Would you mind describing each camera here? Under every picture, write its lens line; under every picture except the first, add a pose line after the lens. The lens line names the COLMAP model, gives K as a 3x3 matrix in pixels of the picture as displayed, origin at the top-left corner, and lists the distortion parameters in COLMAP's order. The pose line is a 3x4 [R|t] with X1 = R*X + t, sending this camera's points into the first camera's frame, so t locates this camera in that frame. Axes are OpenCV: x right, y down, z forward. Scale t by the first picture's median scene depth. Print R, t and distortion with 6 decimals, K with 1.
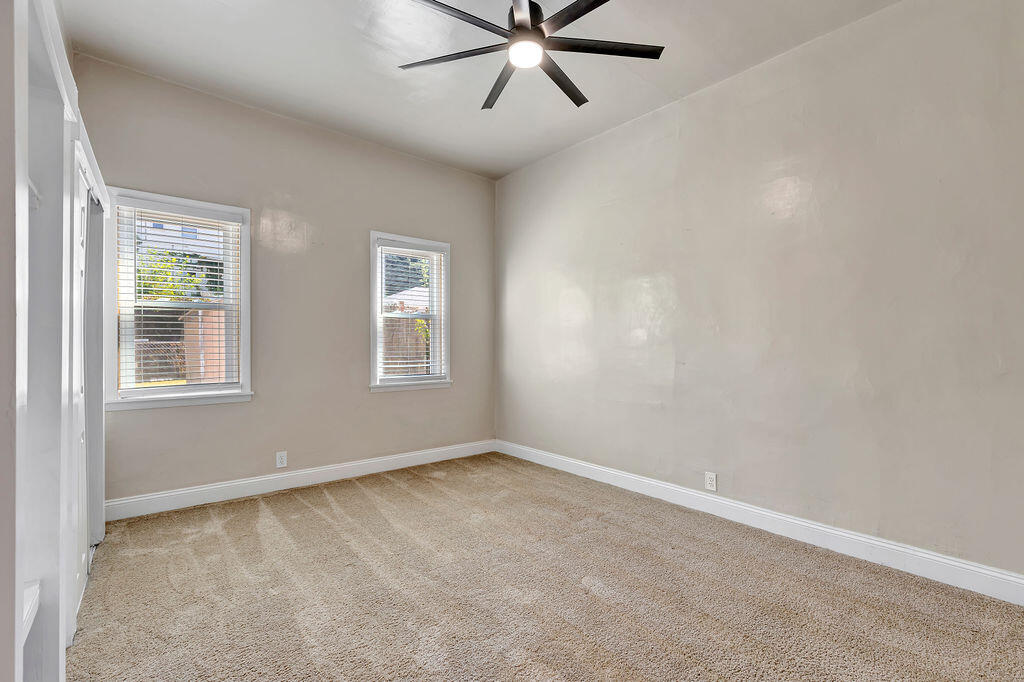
lens RADIAL K [[466.2, 0, 512.0], [0, 466.2, 343.6], [0, 0, 1]] dist [0.002545, -0.001640]
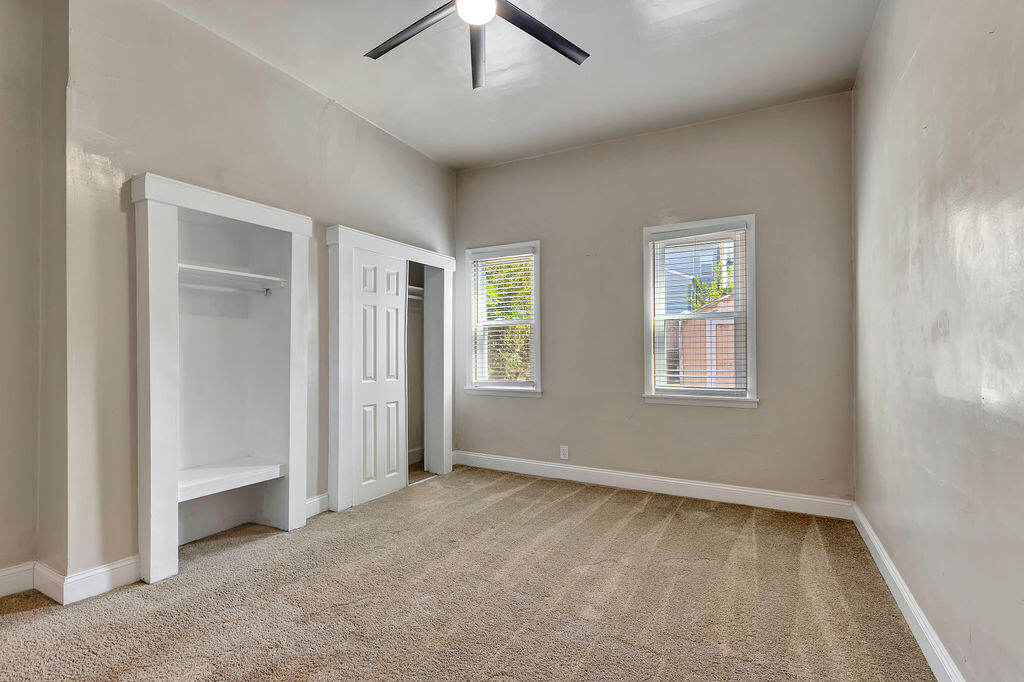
lens RADIAL K [[466.2, 0, 509.0], [0, 466.2, 342.7], [0, 0, 1]] dist [0.002545, -0.001640]
pose [[0.364567, -0.019291, -0.930977, 0.512091], [0.003433, 0.999806, -0.019373, 0.003365], [0.931171, 0.003867, 0.364562, 0.456748]]
